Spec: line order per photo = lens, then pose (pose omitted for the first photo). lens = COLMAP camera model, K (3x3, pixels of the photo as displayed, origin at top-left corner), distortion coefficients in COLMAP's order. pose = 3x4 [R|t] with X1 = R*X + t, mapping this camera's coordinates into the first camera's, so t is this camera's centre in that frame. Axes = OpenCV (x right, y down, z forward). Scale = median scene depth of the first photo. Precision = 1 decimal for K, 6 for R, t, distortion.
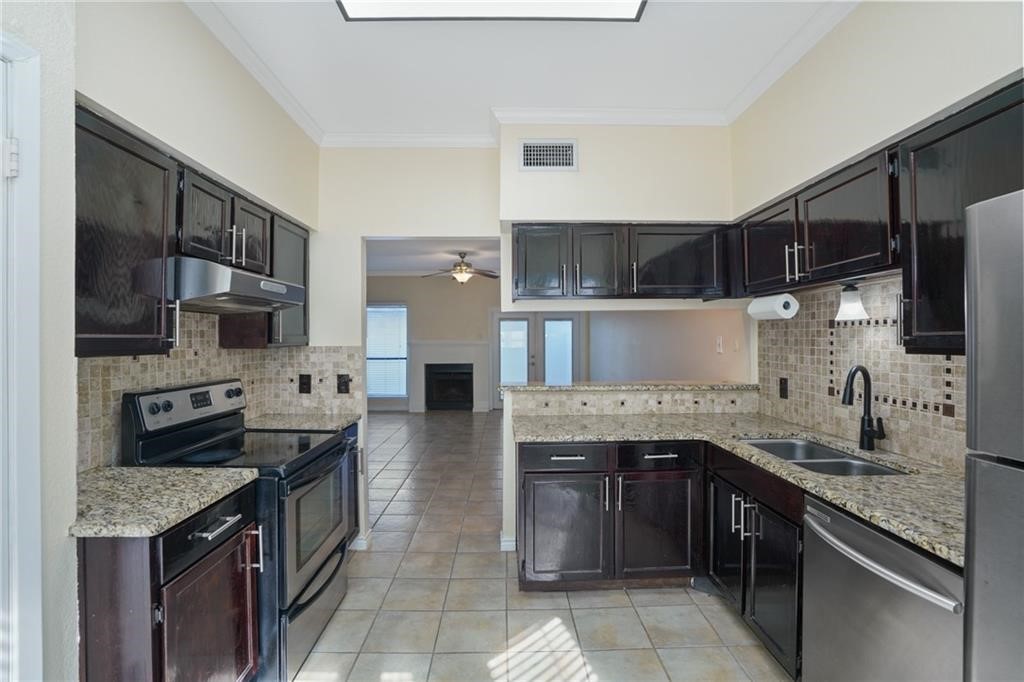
lens RADIAL K [[471.1, 0, 512.9], [0, 471.1, 339.9], [0, 0, 1]] dist [-0.035389, 0.000661]
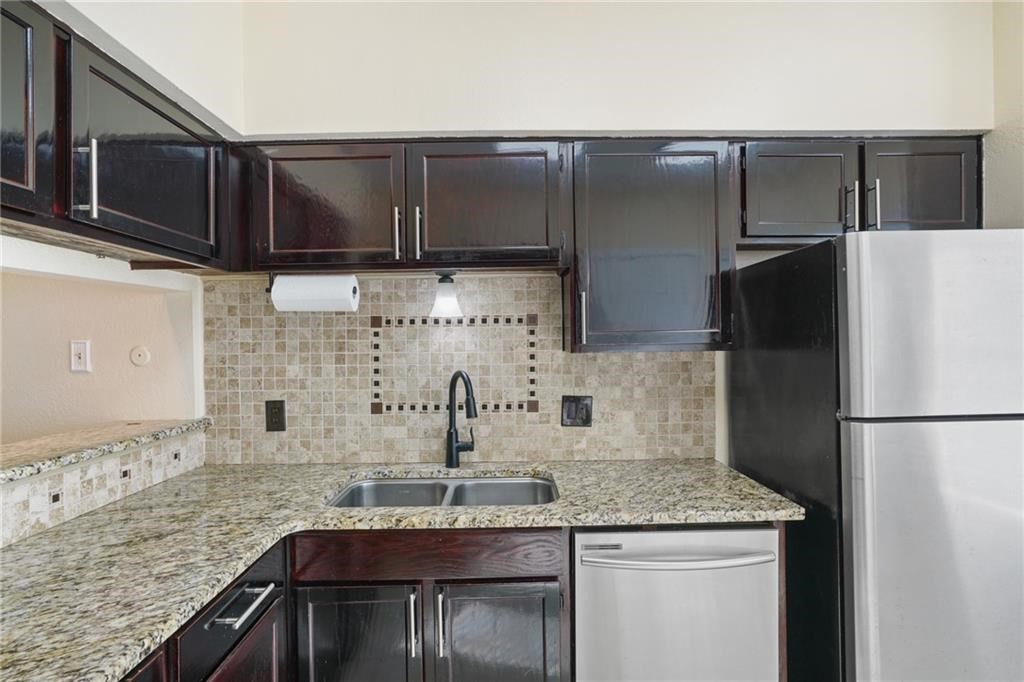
lens RADIAL K [[507.1, 0, 513.4], [0, 507.1, 341.9], [0, 0, 1]] dist [-0.030932, 0.002100]
pose [[-0.010763, -0.001124, 0.999941, -0.172587], [0.013301, 0.999911, 0.001267, 0.001695], [-0.999854, 0.013314, -0.010747, 0.812738]]
